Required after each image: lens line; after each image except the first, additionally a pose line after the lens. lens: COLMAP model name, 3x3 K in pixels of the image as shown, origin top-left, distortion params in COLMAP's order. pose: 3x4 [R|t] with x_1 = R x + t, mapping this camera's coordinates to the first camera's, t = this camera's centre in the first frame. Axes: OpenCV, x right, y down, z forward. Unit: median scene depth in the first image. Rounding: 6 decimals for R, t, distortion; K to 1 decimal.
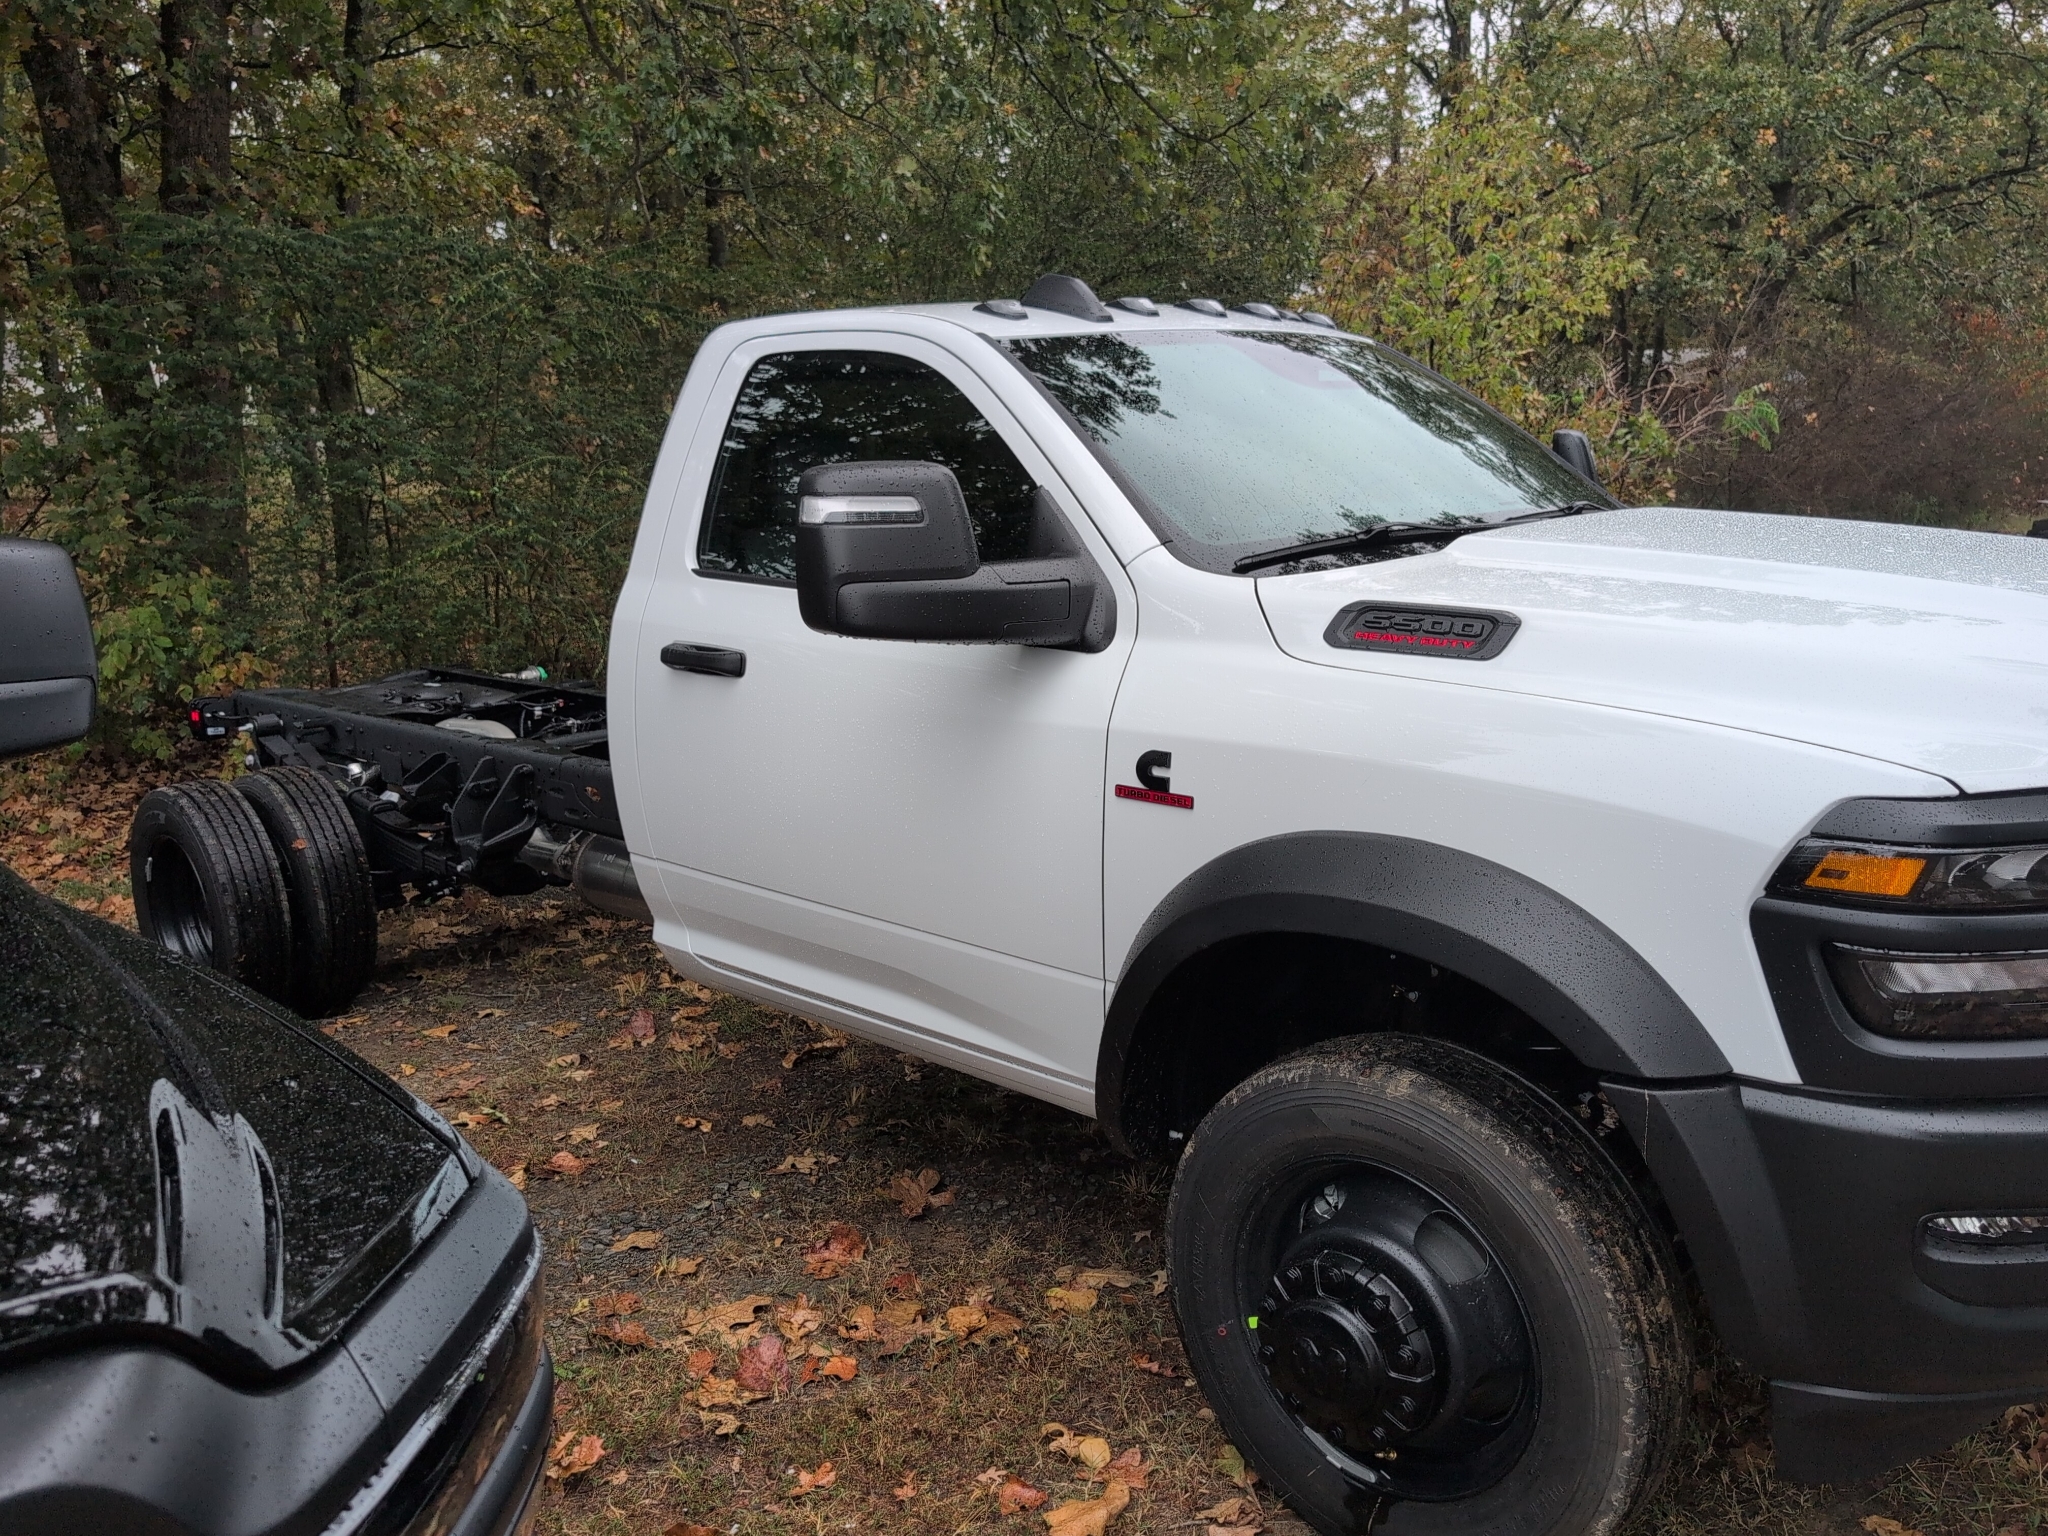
lens RADIAL K [[1720.5, 0, 1024.0], [0, 1720.5, 768.0], [0, 0, 1]] dist [0.003403, -0.001742]
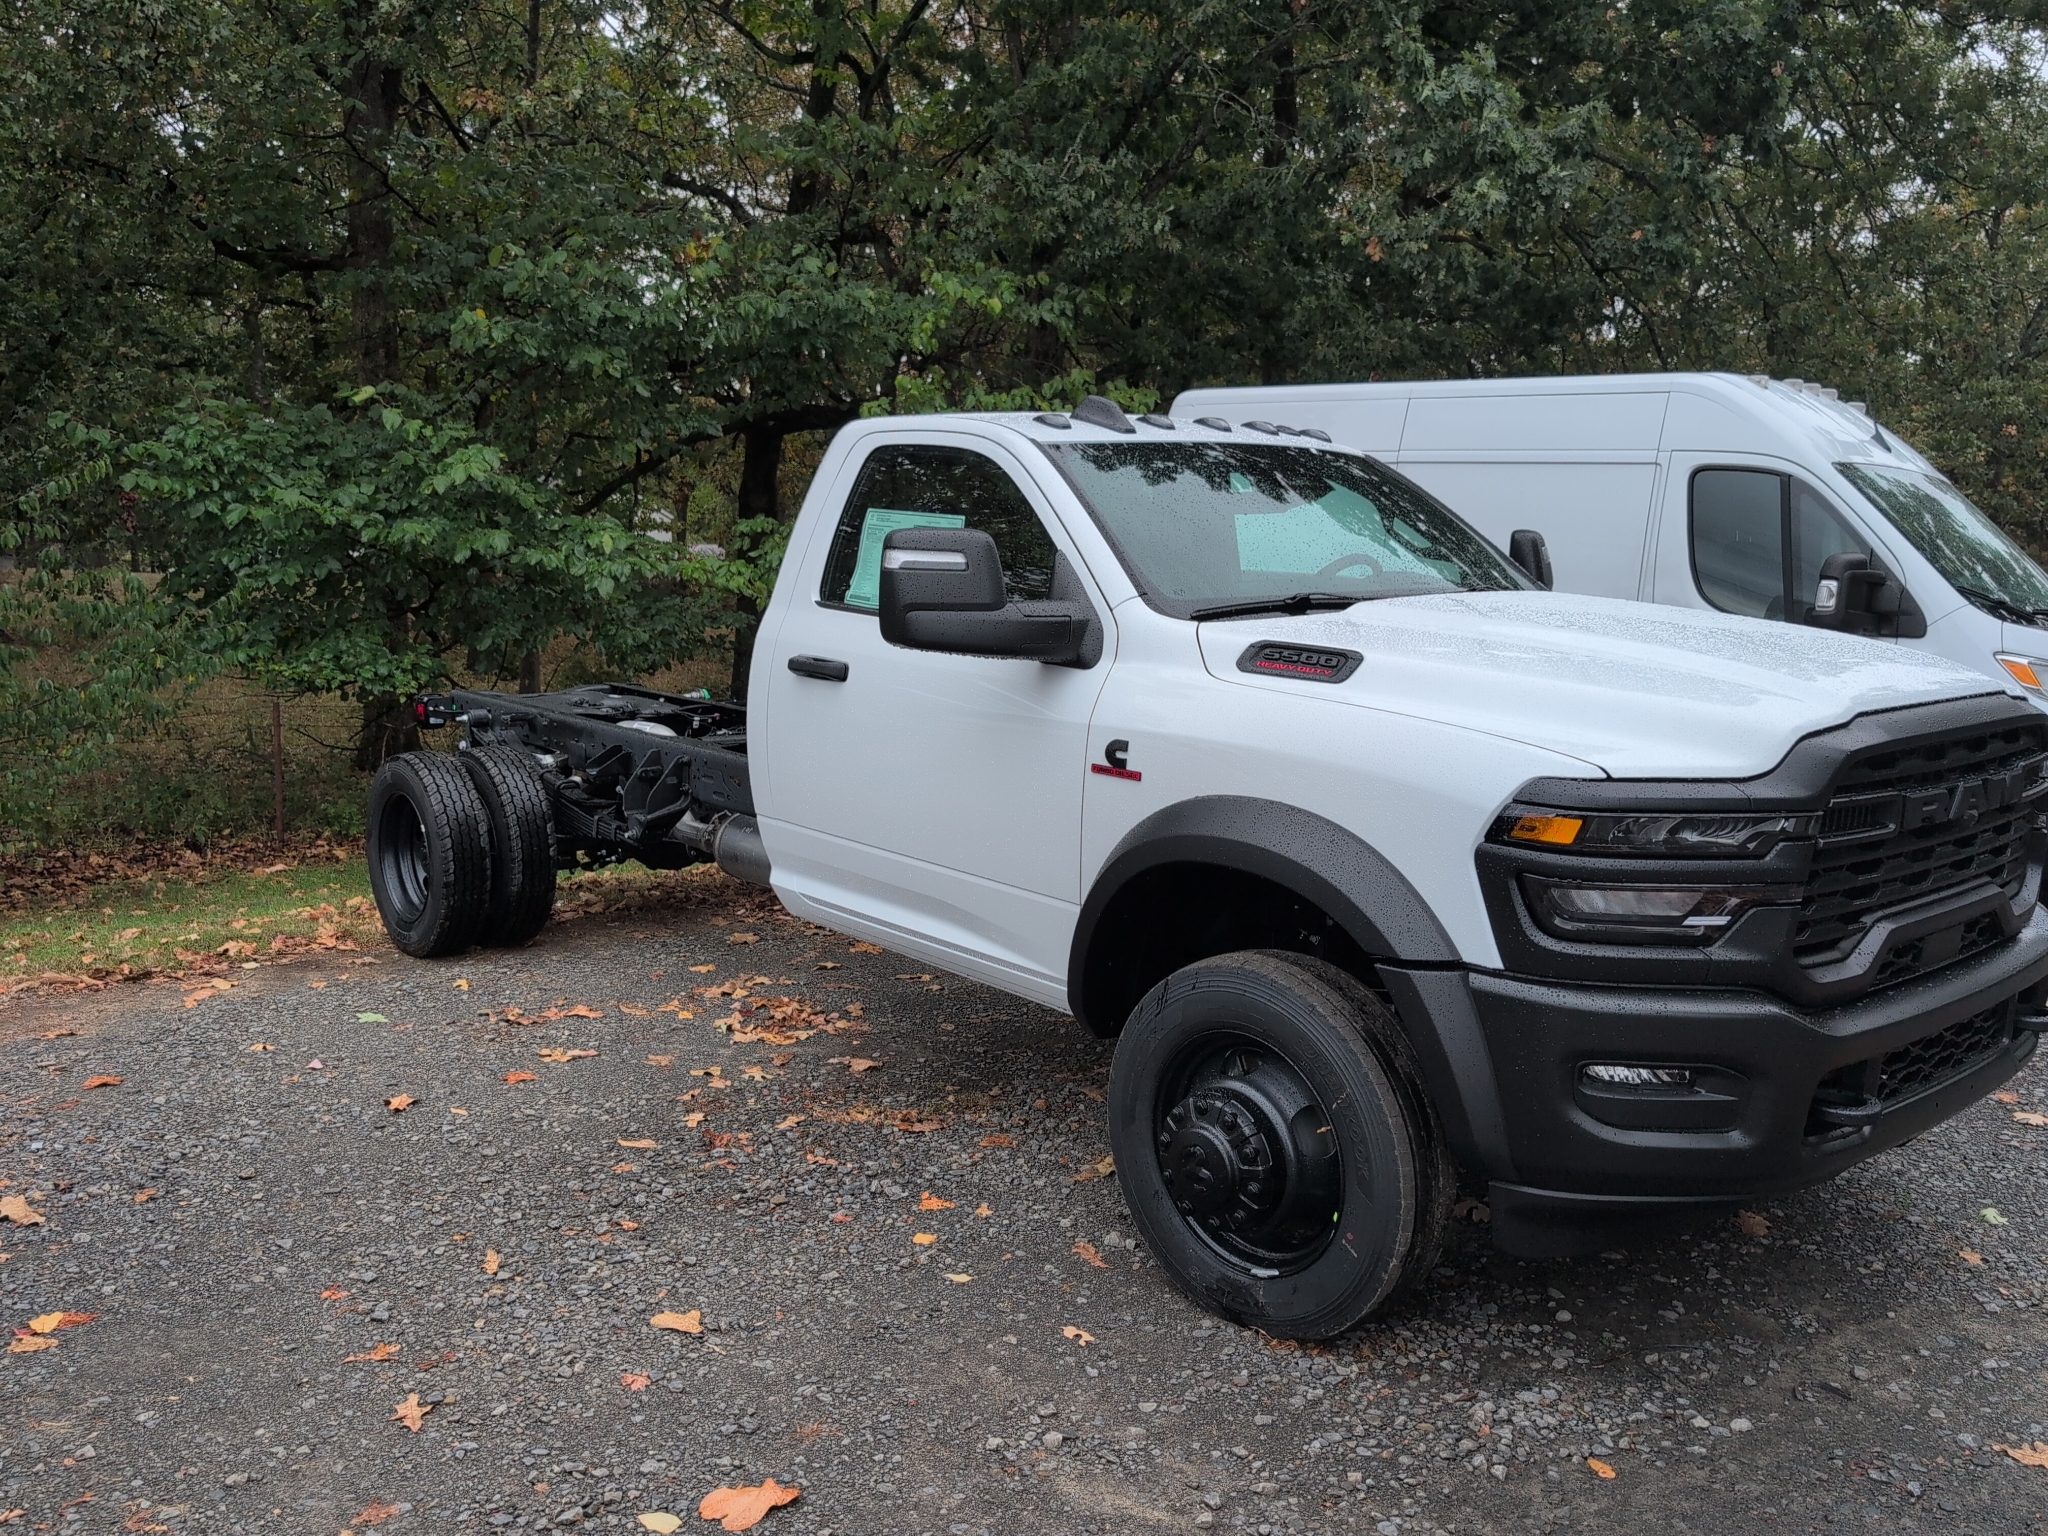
lens RADIAL K [[1720.5, 0, 1024.0], [0, 1720.5, 768.0], [0, 0, 1]] dist [0.003403, -0.001742]
pose [[0.994423, 0.057245, -0.088577, 0.119952], [-0.060779, 0.997438, -0.037722, 0.068059], [0.086191, 0.042895, 0.995355, -0.396430]]
